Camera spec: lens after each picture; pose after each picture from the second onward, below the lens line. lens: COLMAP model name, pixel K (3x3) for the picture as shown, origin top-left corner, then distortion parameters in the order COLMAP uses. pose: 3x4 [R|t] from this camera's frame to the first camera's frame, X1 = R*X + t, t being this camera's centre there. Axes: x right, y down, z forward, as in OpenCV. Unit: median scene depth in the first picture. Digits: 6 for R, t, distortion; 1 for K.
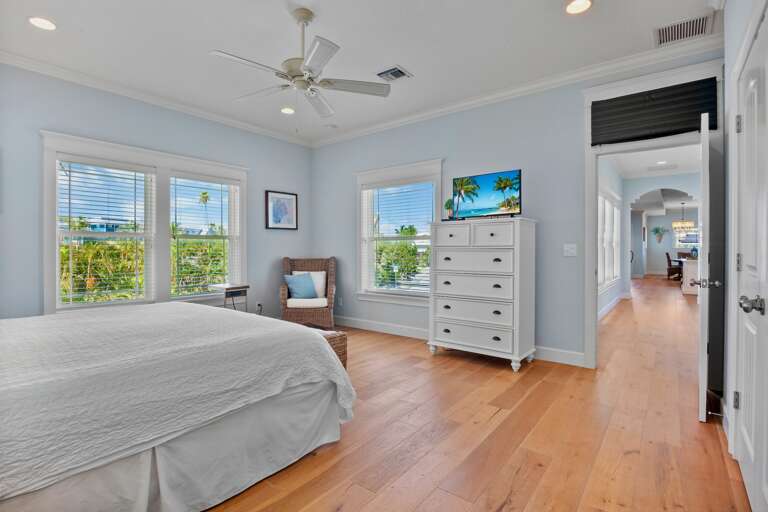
lens RADIAL K [[379.5, 0, 384.2], [0, 379.5, 252.2], [0, 0, 1]] dist [-0.017347, -0.001018]
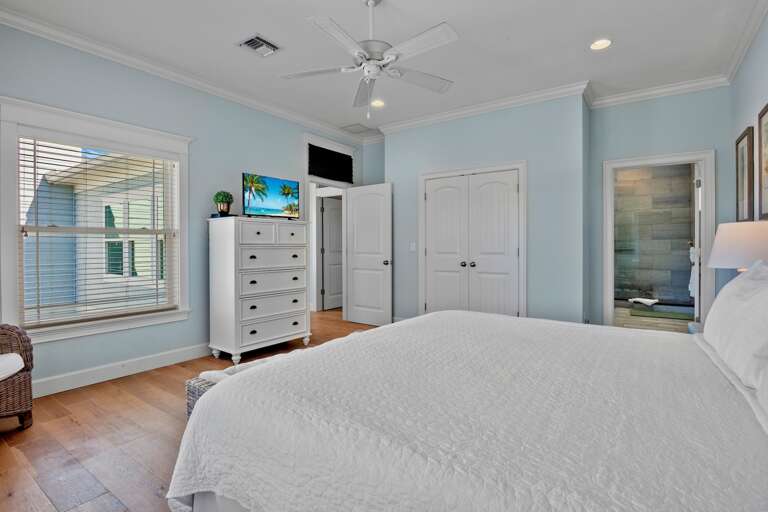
lens RADIAL K [[379.5, 0, 388.0], [0, 379.5, 251.3], [0, 0, 1]] dist [-0.017347, -0.001018]
pose [[-0.045237, -0.006251, 0.998957, -0.831570], [0.011334, 0.999913, 0.006770, 0.000479], [-0.998912, 0.011629, -0.045162, 0.725044]]
